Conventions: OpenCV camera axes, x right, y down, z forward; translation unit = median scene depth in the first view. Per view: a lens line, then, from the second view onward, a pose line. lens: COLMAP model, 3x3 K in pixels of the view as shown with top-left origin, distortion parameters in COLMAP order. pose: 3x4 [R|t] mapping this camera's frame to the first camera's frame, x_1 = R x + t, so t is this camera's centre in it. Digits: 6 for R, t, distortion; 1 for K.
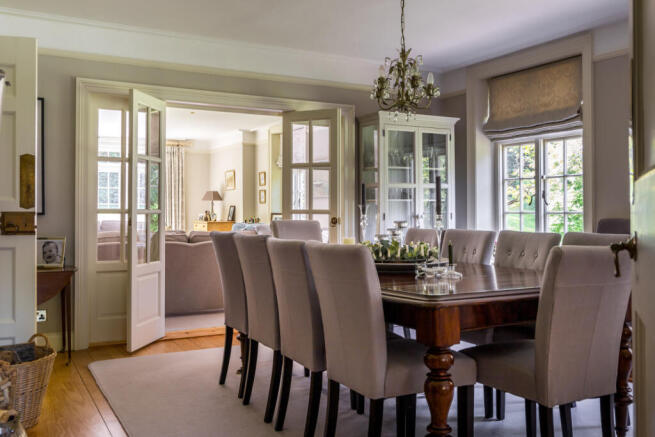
lens RADIAL K [[648.2, 0, 327.0], [0, 648.2, 215.6], [0, 0, 1]] dist [-0.000553, 0.000000]
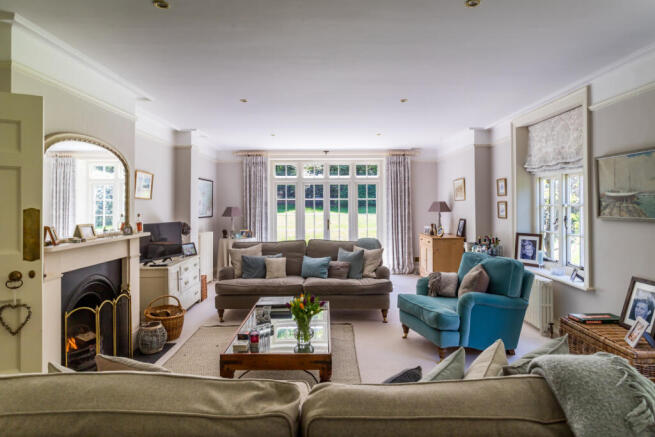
lens RADIAL K [[380.5, 0, 330.9], [0, 380.5, 199.1], [0, 0, 1]] dist [0.048786, 0.000657]
pose [[0.884075, -0.013446, -0.467152, -0.062078], [0.005225, 0.999808, -0.018888, -0.033010], [0.467316, 0.014257, 0.883975, 0.466854]]
